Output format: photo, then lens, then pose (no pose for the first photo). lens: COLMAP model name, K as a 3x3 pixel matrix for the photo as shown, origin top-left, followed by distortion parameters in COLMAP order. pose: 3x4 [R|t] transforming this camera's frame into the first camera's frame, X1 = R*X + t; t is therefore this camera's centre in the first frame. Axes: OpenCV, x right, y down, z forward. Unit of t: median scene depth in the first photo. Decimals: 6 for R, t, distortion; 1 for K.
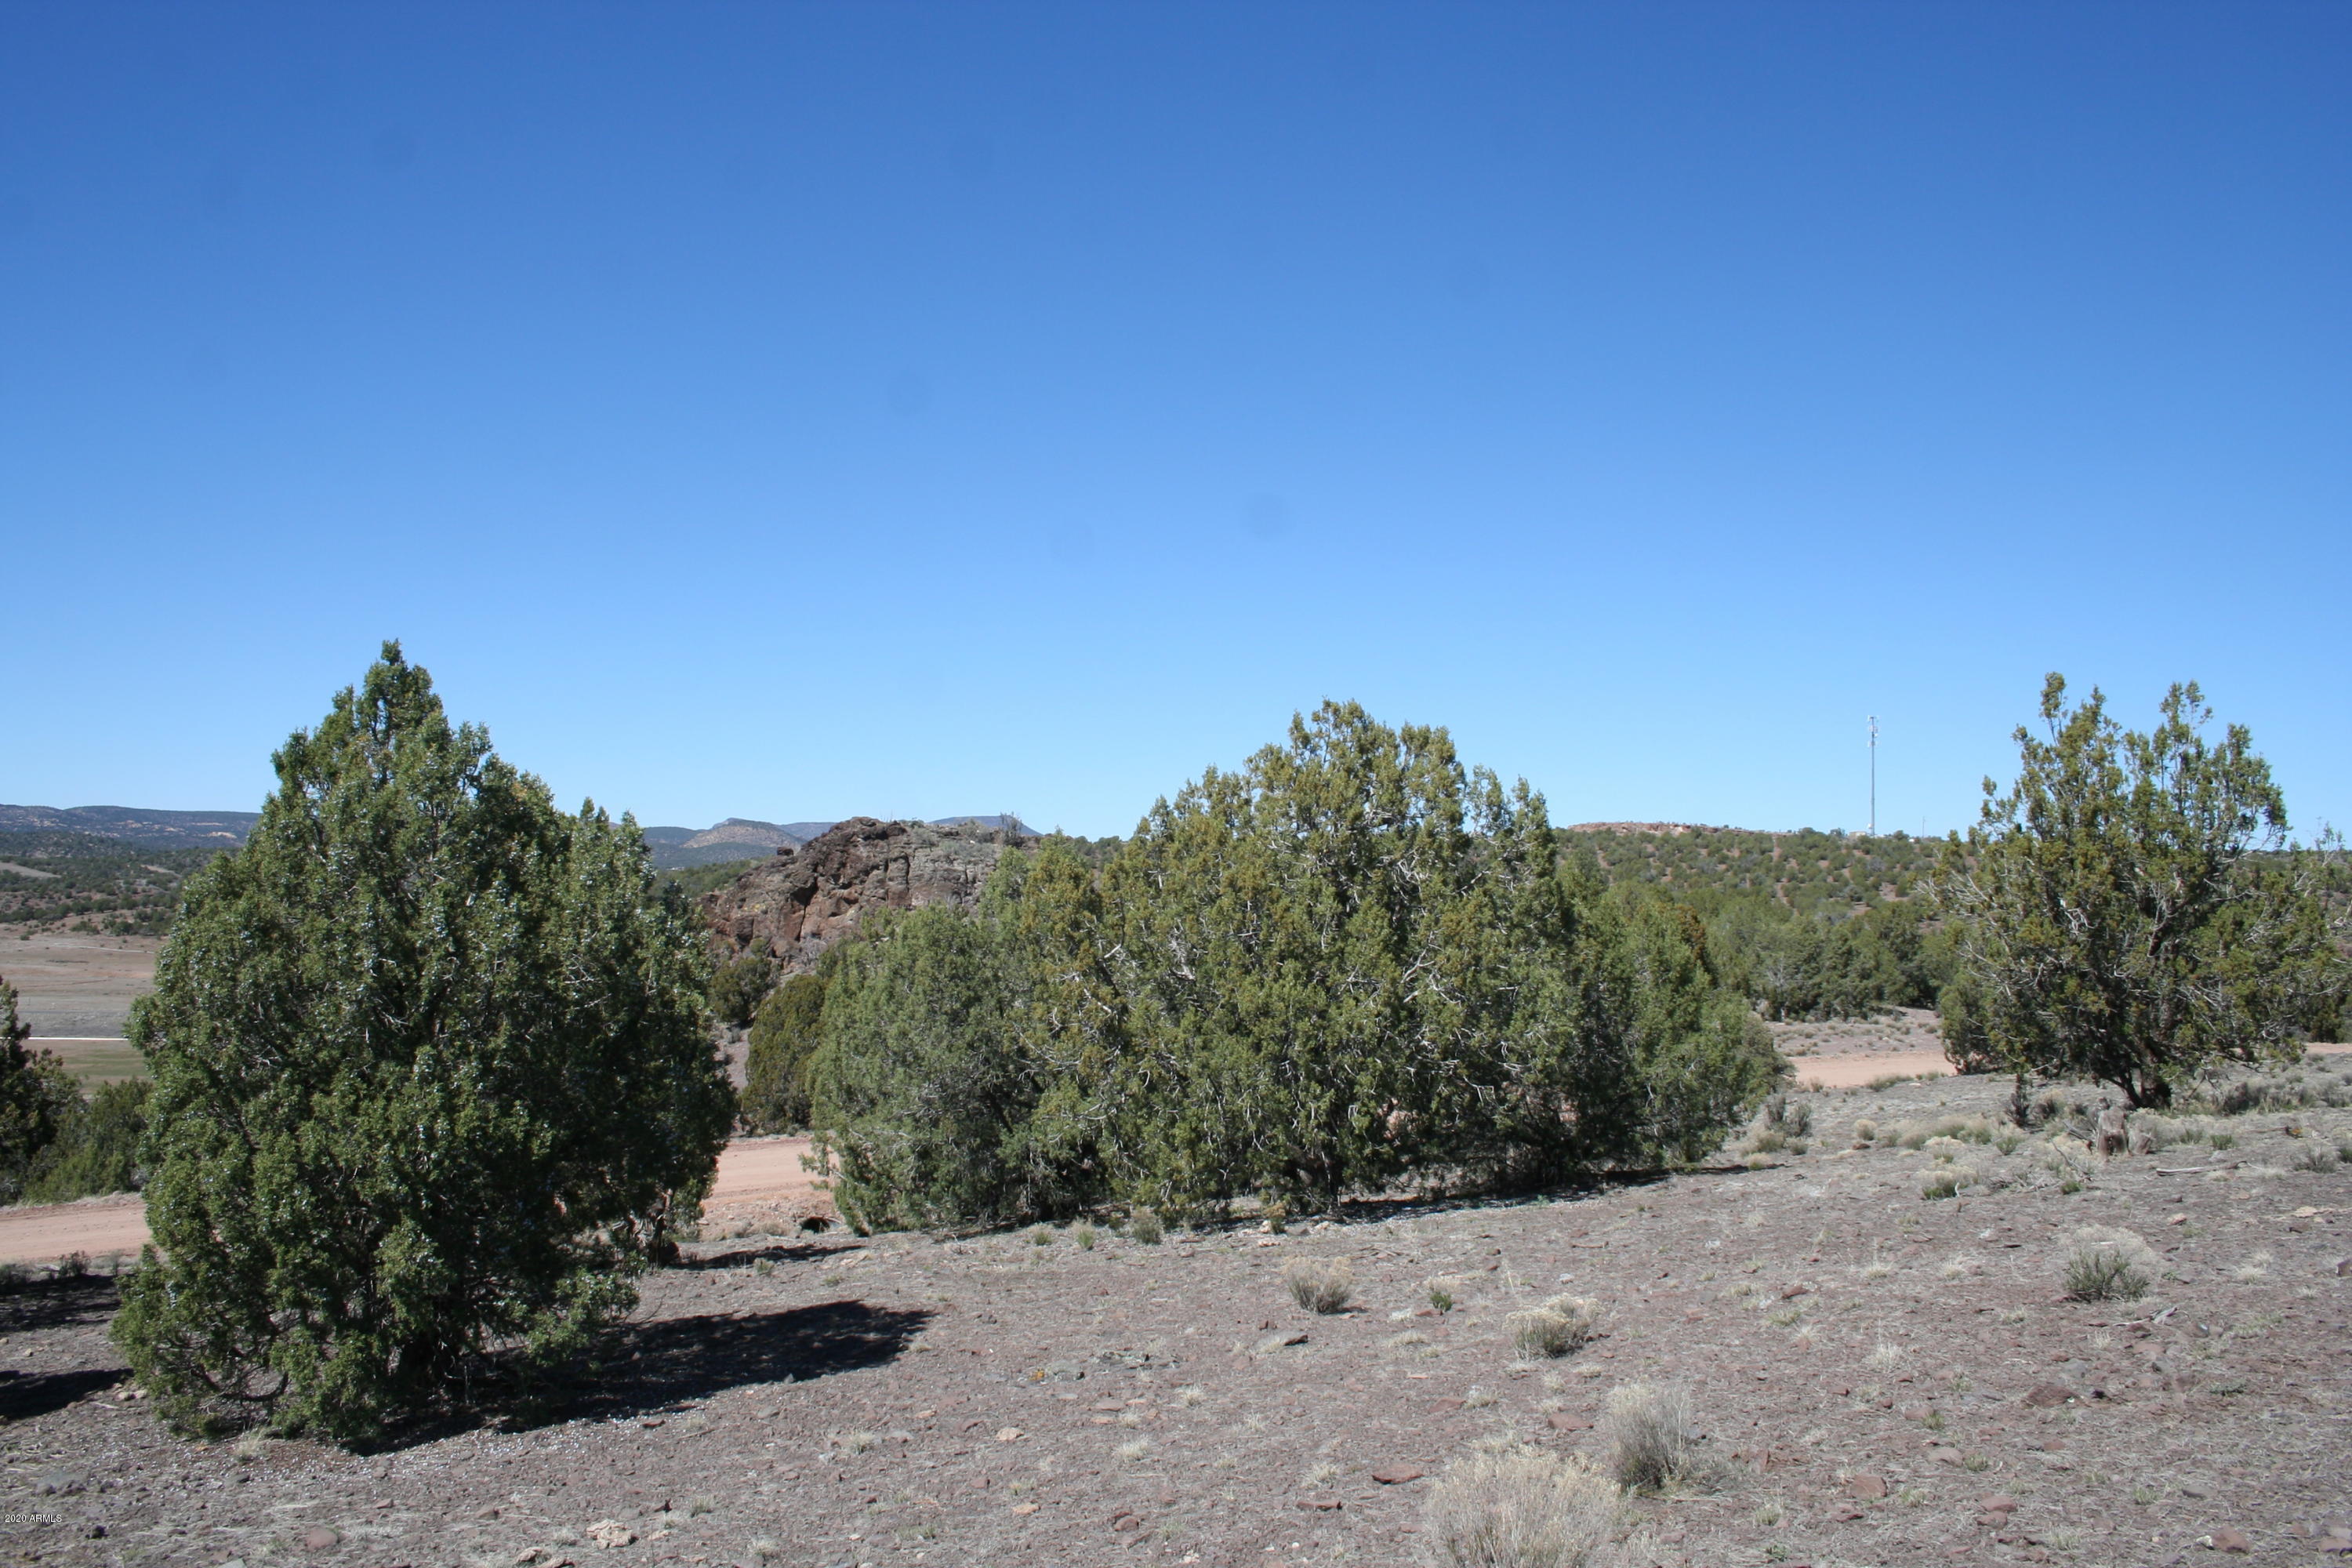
lens RADIAL K [[1944.3, 0, 1166.8], [0, 1944.3, 777.2], [0, 0, 1]] dist [-0.157802, 0.132036]
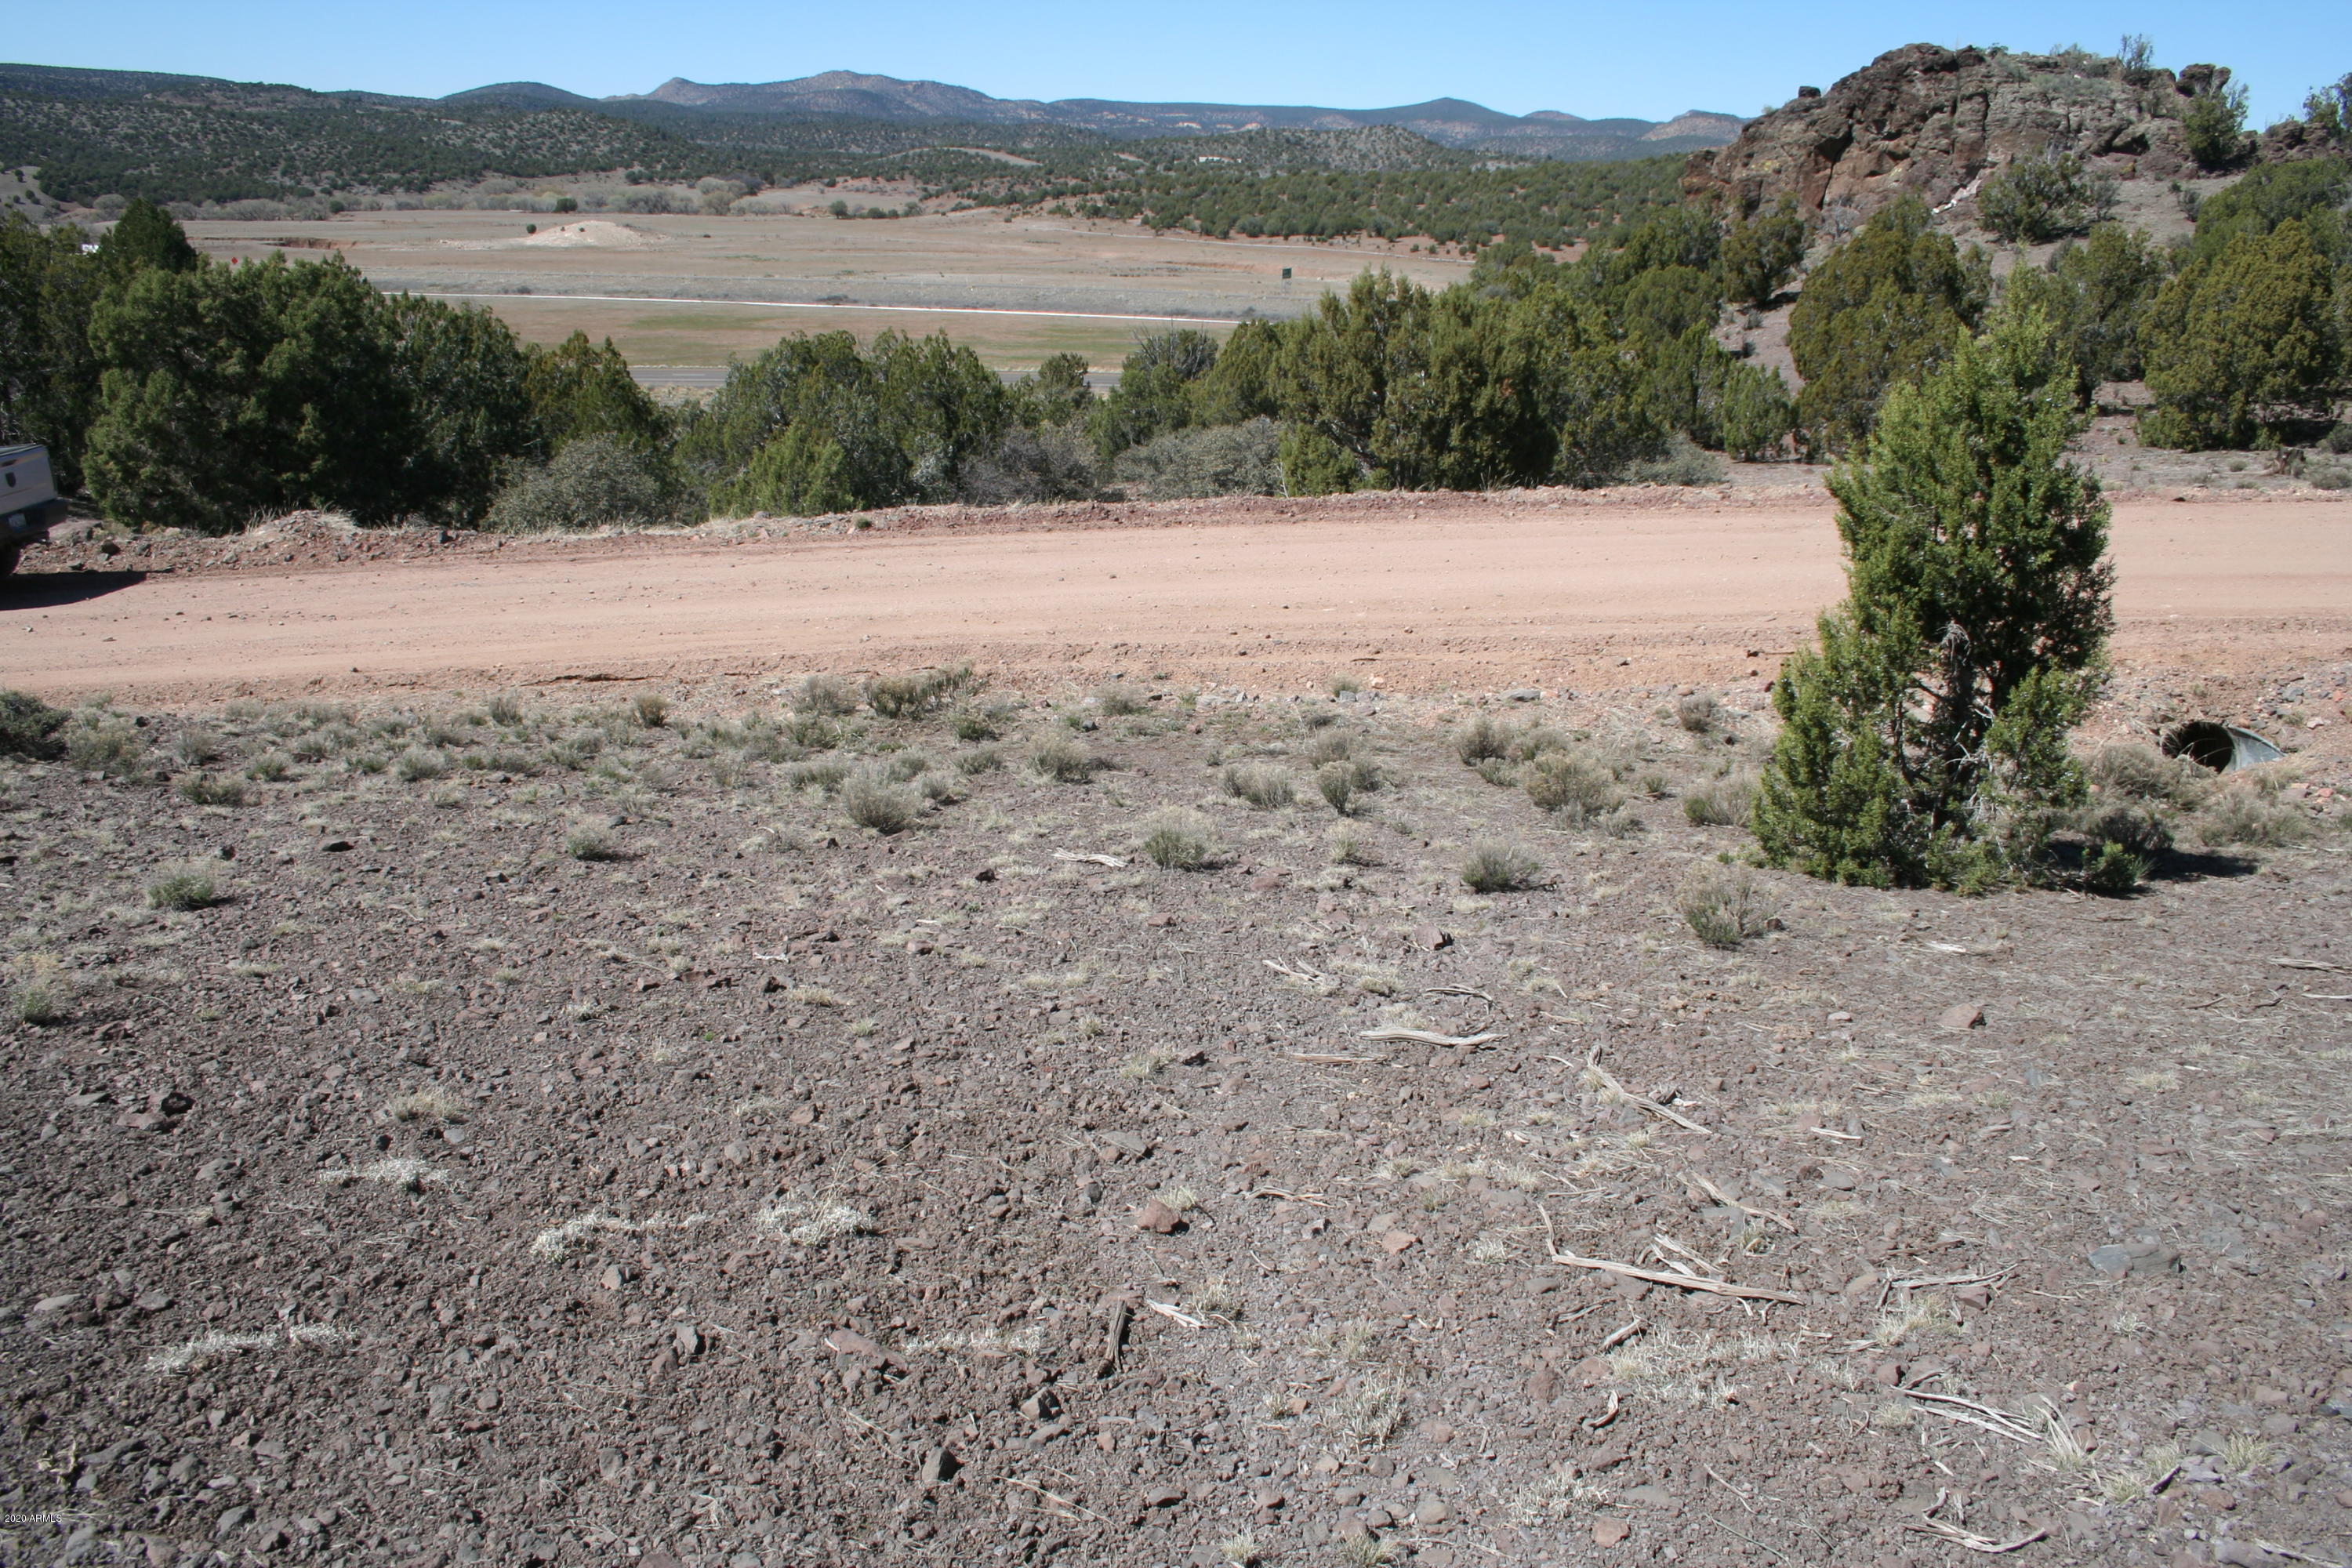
lens RADIAL K [[1944.3, 0, 1174.9], [0, 1944.3, 780.6], [0, 0, 1]] dist [-0.157802, 0.132036]
pose [[0.890178, 0.144150, -0.432209, -0.059437], [0.017261, 0.937279, 0.348152, 0.030800], [0.455287, -0.317378, 0.831857, 0.171803]]
